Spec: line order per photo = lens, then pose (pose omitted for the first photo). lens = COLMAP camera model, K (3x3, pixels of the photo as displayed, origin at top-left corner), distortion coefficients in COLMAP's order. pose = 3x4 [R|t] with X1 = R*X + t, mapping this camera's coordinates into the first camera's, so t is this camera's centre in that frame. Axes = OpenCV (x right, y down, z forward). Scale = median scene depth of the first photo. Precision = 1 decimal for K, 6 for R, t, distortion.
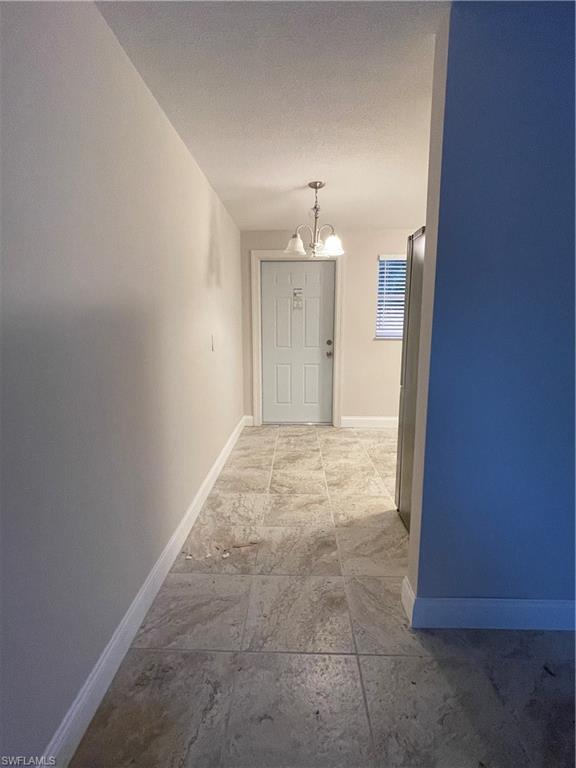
lens RADIAL K [[372.7, 0, 286.9], [0, 372.7, 379.3], [0, 0, 1]] dist [-0.001893, 0.001078]
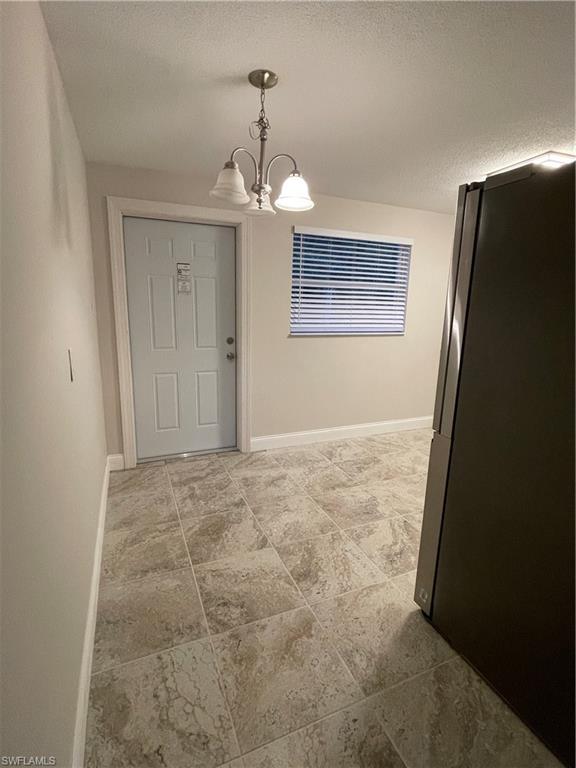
lens RADIAL K [[372.7, 0, 286.9], [0, 372.7, 379.3], [0, 0, 1]] dist [-0.001893, 0.001078]
pose [[0.907391, -0.061280, 0.415797, -0.123045], [0.040558, 0.997463, 0.058496, -0.080164], [-0.418327, -0.036215, 0.907574, 0.370600]]
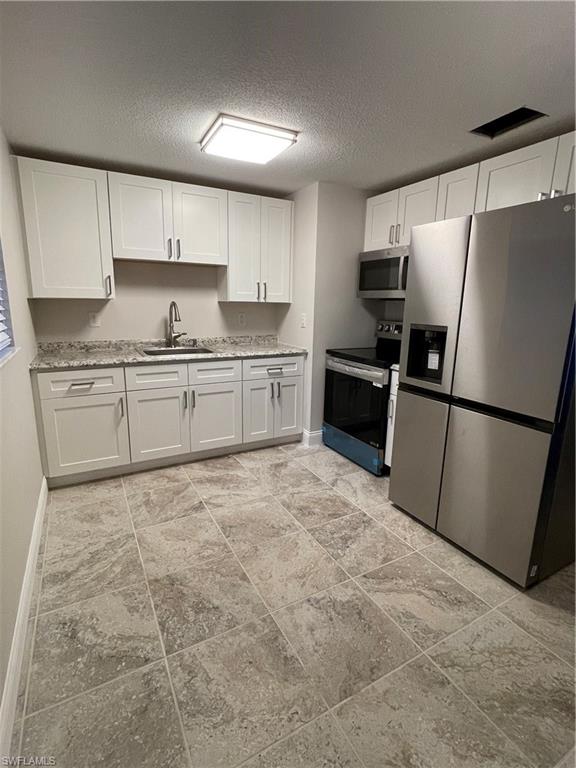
lens RADIAL K [[372.7, 0, 286.9], [0, 372.7, 379.3], [0, 0, 1]] dist [-0.001893, 0.001078]
pose [[-0.505802, -0.188005, 0.841913, 0.002372], [0.110912, 0.953689, 0.279598, -0.204053], [-0.855490, 0.234800, -0.461526, 1.173231]]
